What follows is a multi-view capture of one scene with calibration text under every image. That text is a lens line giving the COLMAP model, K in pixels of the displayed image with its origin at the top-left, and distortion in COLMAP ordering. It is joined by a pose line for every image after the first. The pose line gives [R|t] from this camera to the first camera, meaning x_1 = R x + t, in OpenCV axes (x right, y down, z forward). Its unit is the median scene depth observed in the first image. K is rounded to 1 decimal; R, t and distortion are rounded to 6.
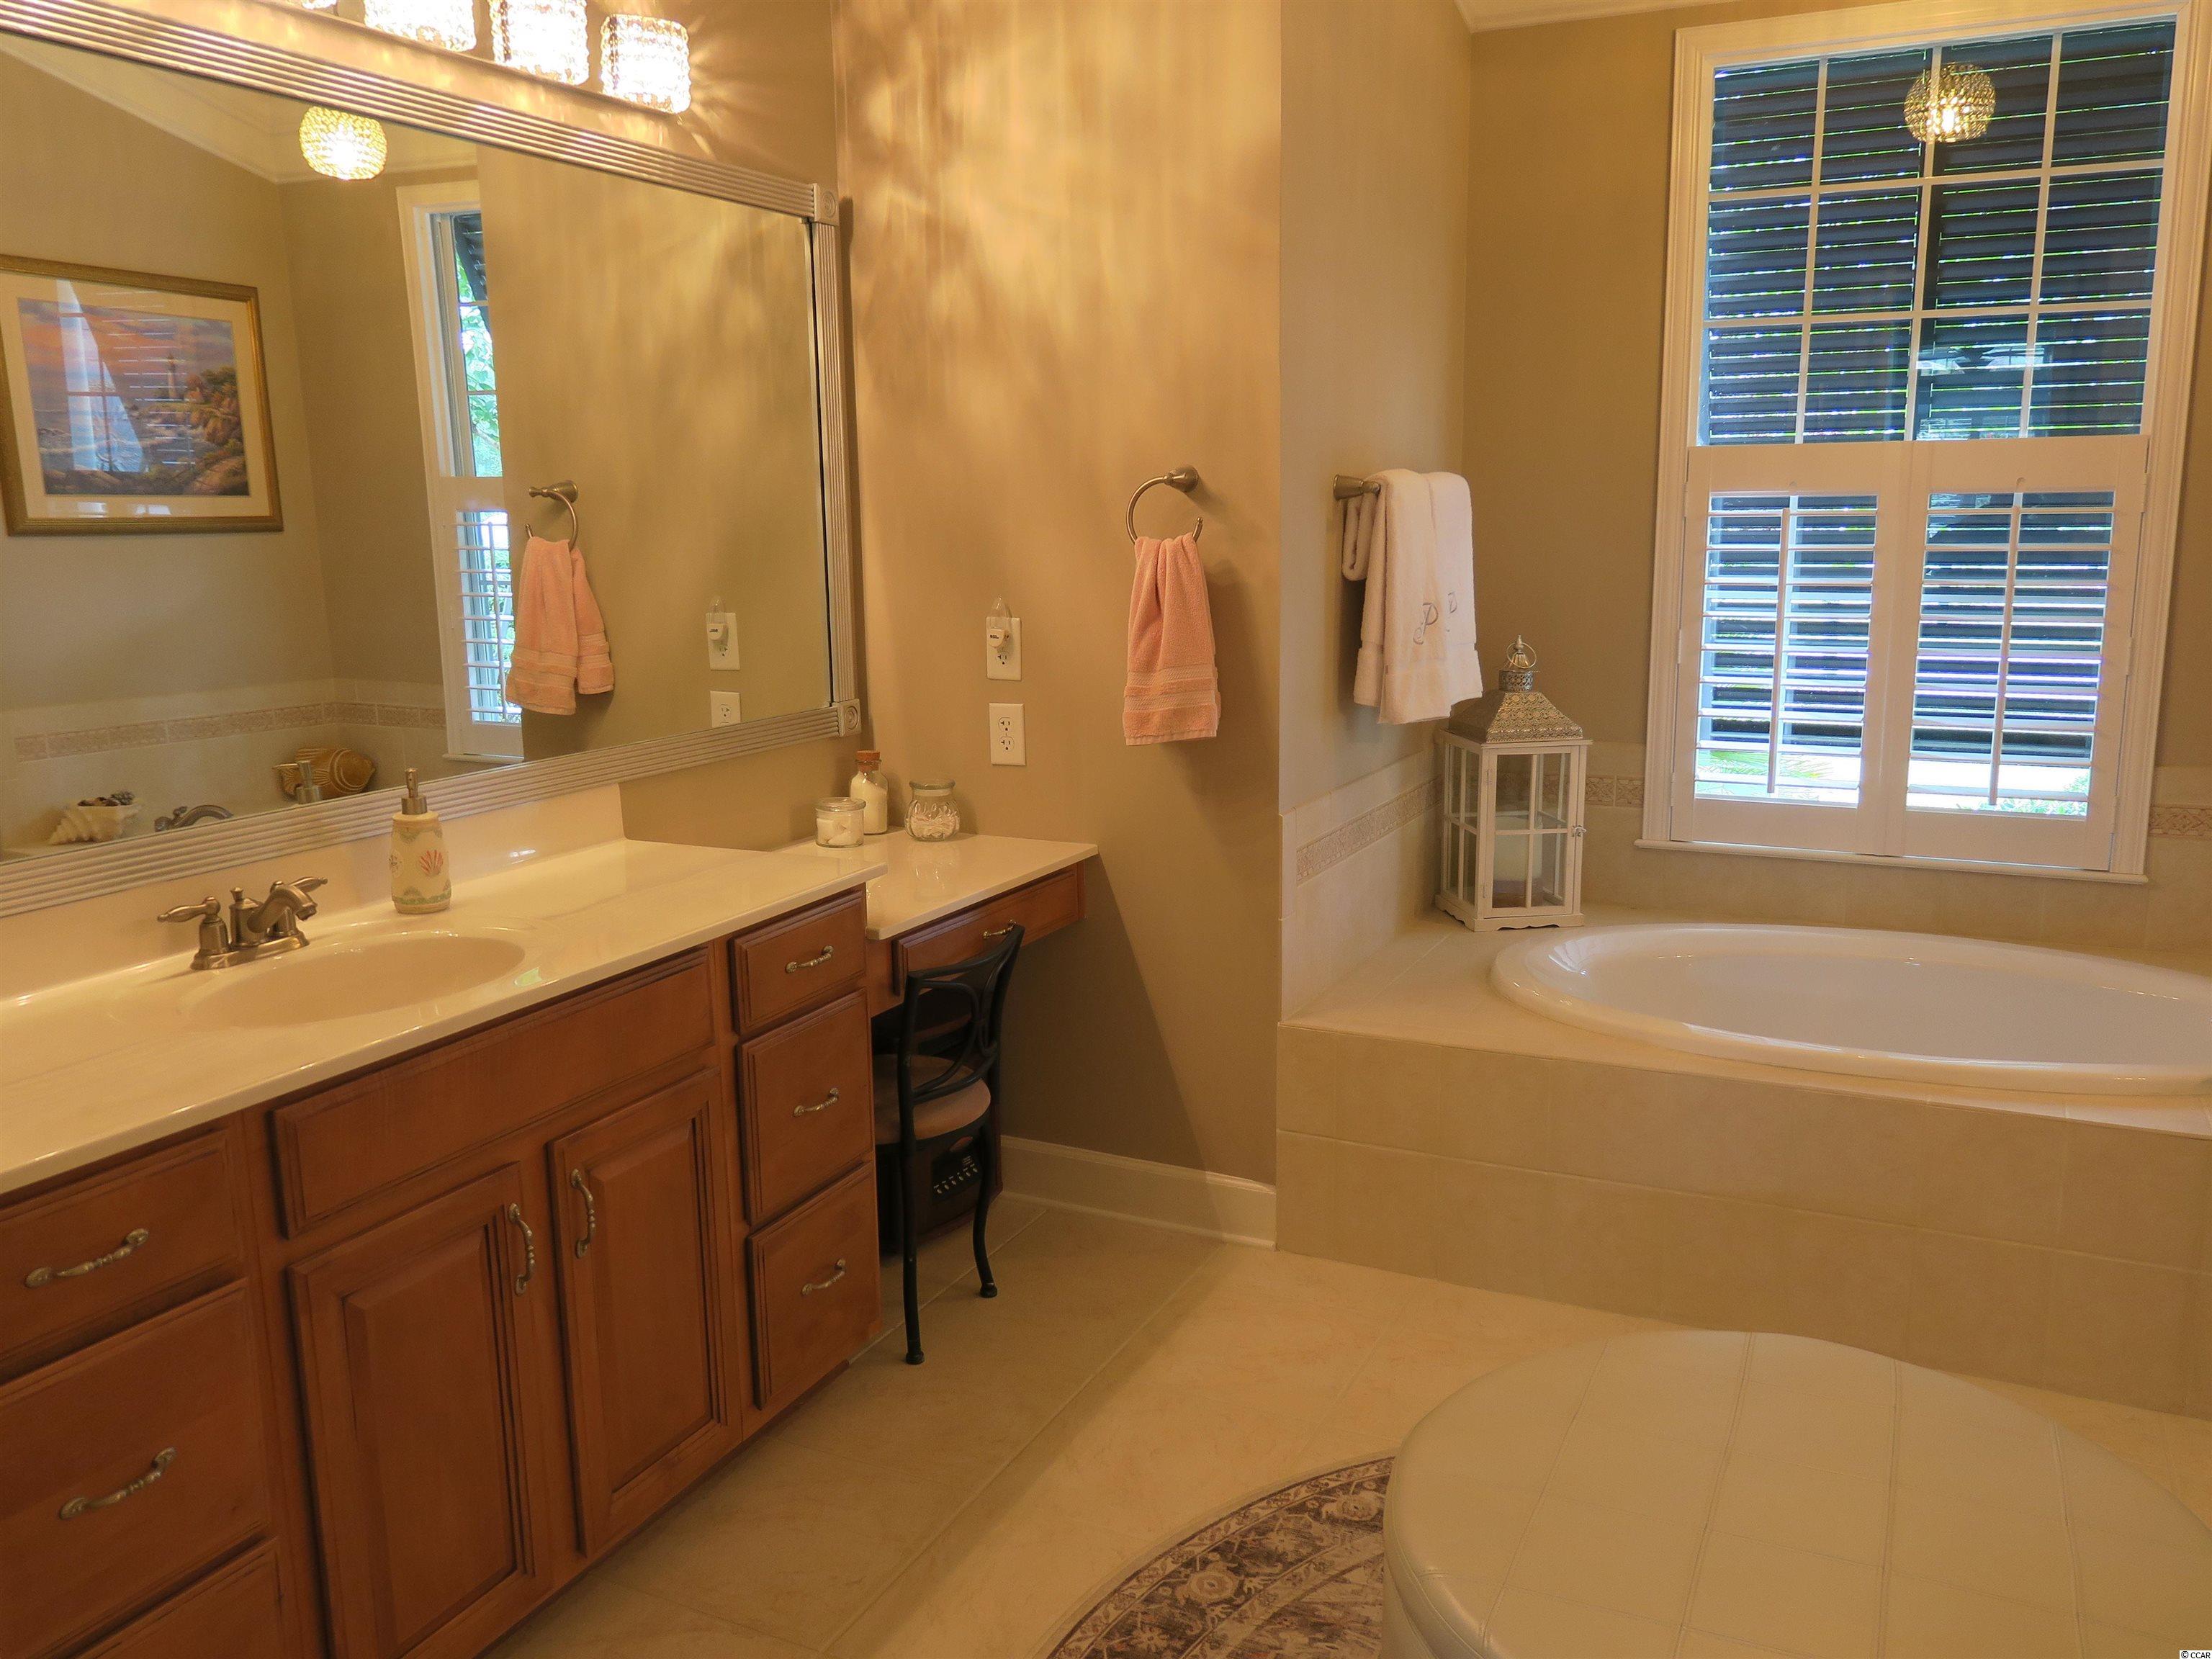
lens RADIAL K [[1728.4, 0, 1106.5], [0, 1728.4, 839.3], [0, 0, 1]] dist [-0.015395, 0.006011]
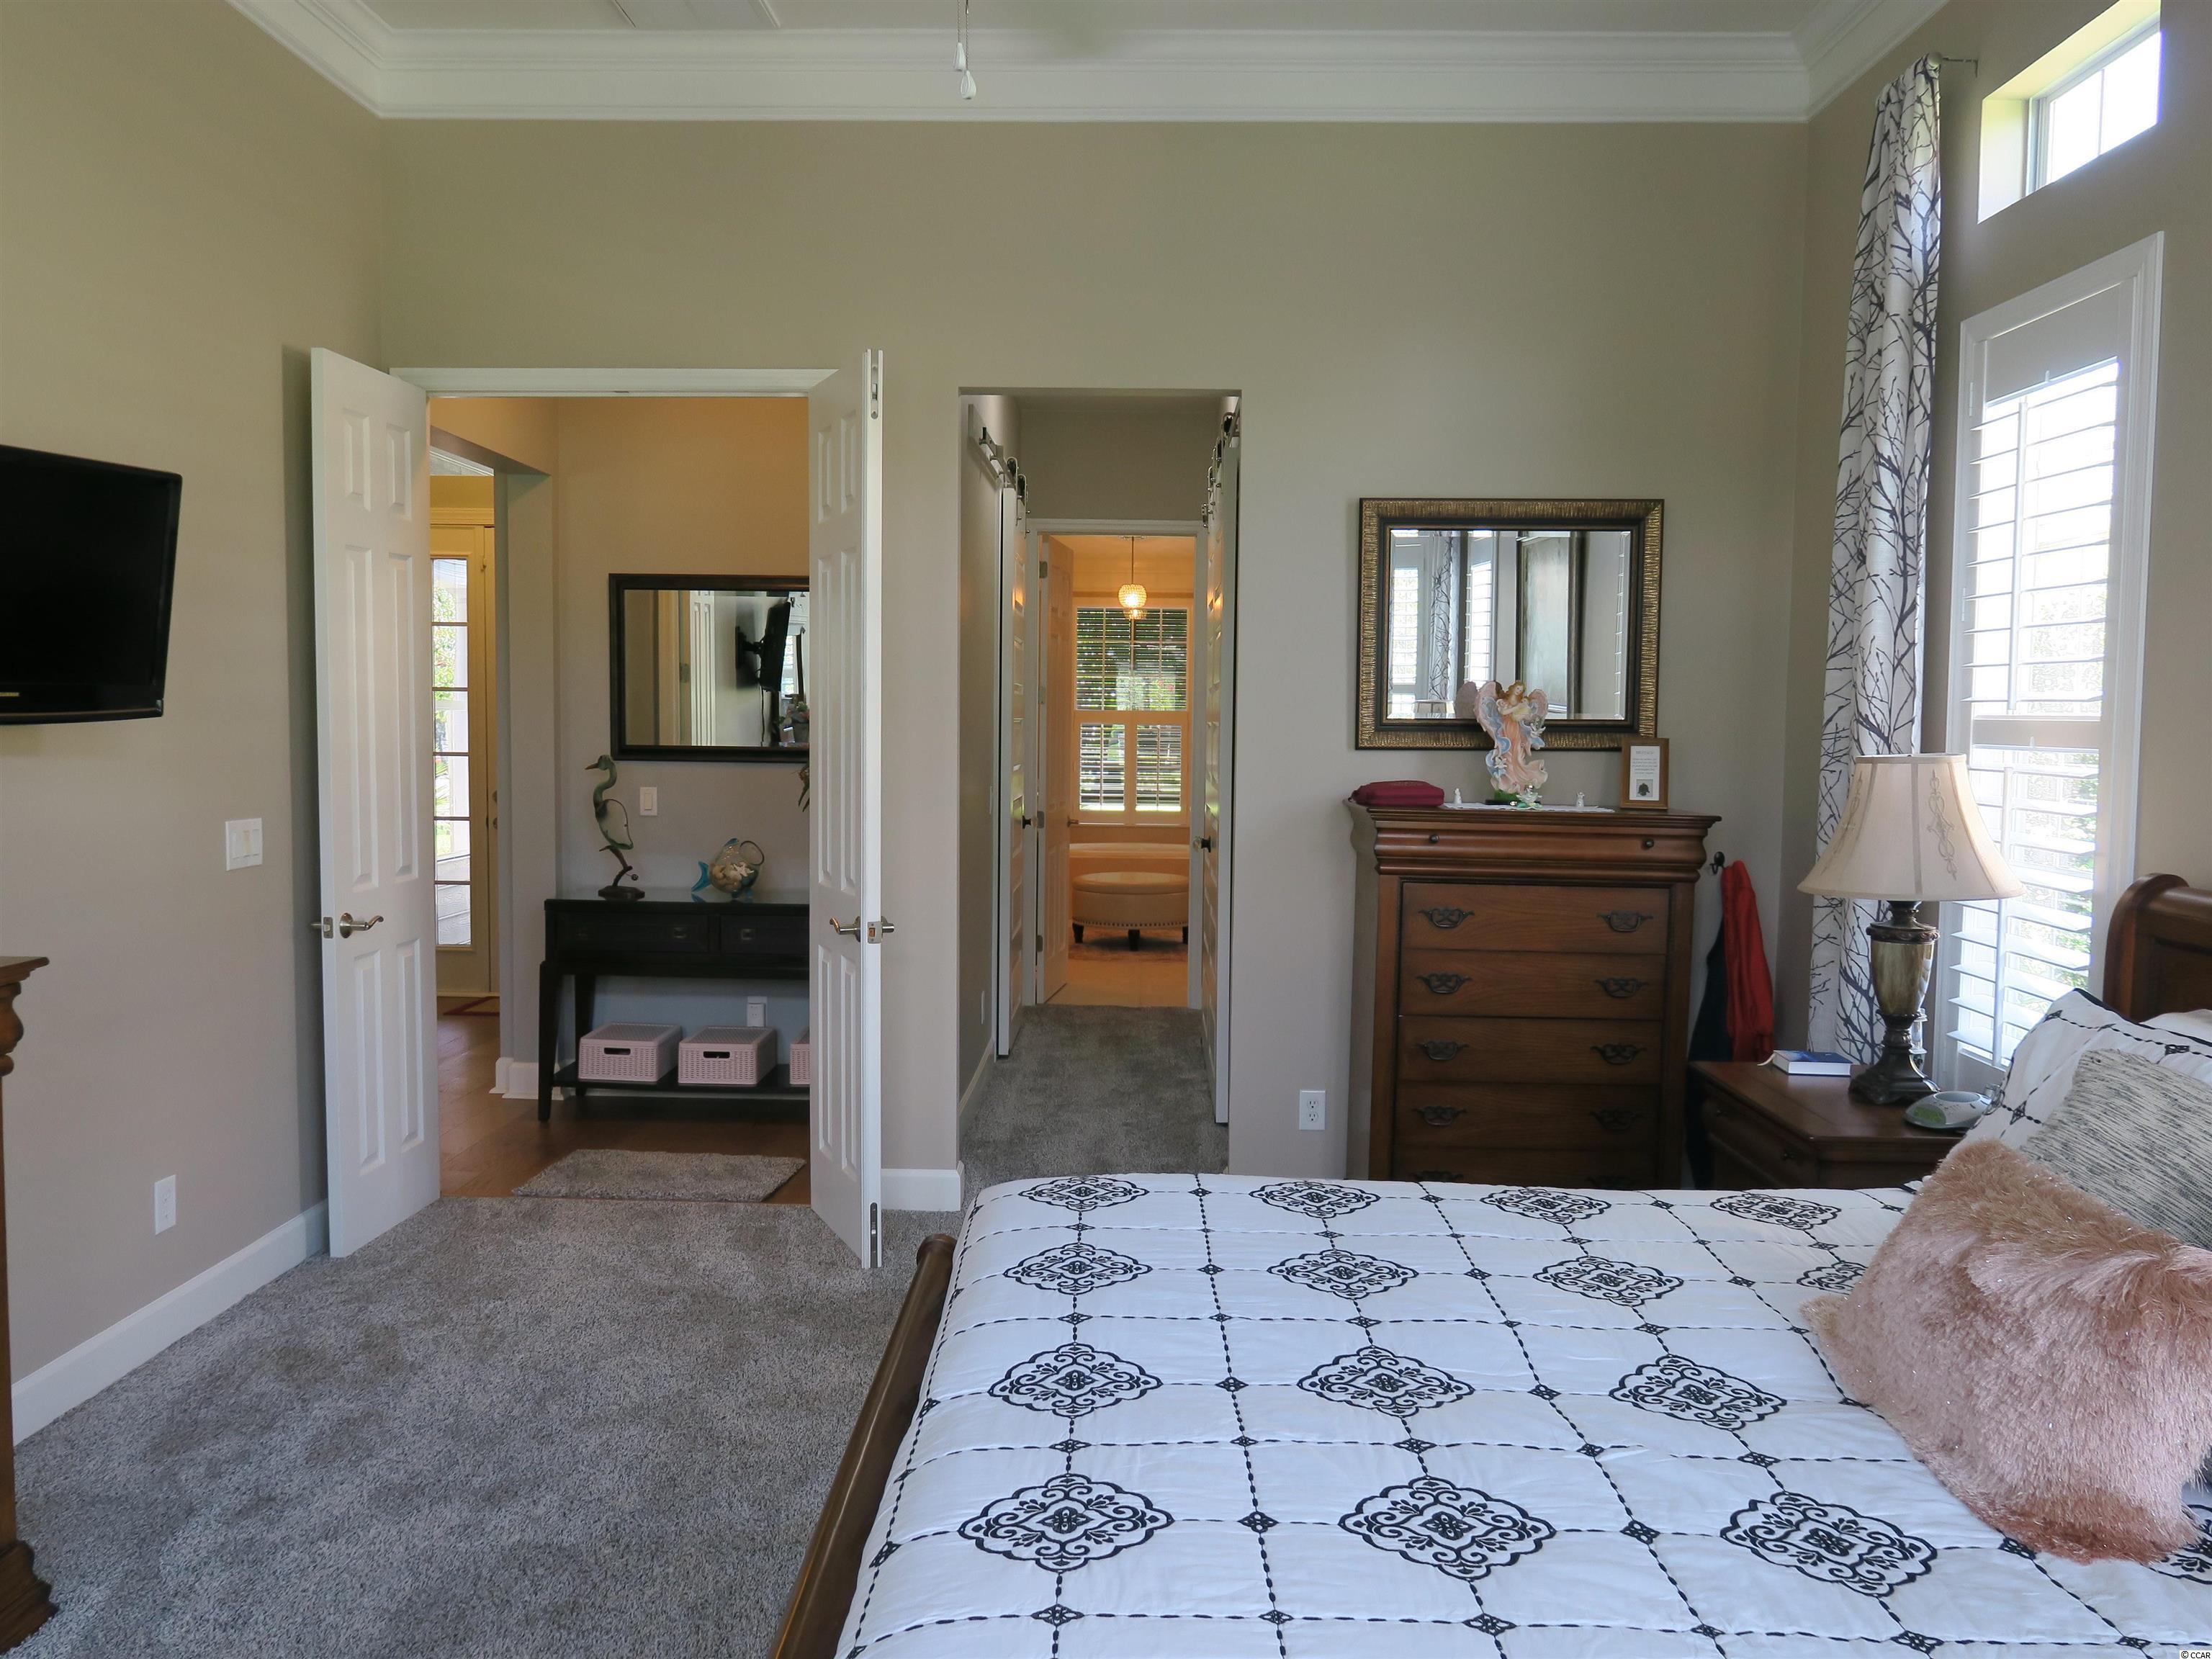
lens RADIAL K [[1728.4, 0, 1106.6], [0, 1728.4, 832.2], [0, 0, 1]] dist [-0.015395, 0.006011]
pose [[0.907097, -0.002802, 0.420913, -1.212319], [0.054572, 0.992321, -0.111002, 0.461648], [-0.417370, 0.123660, 0.900284, -2.417640]]
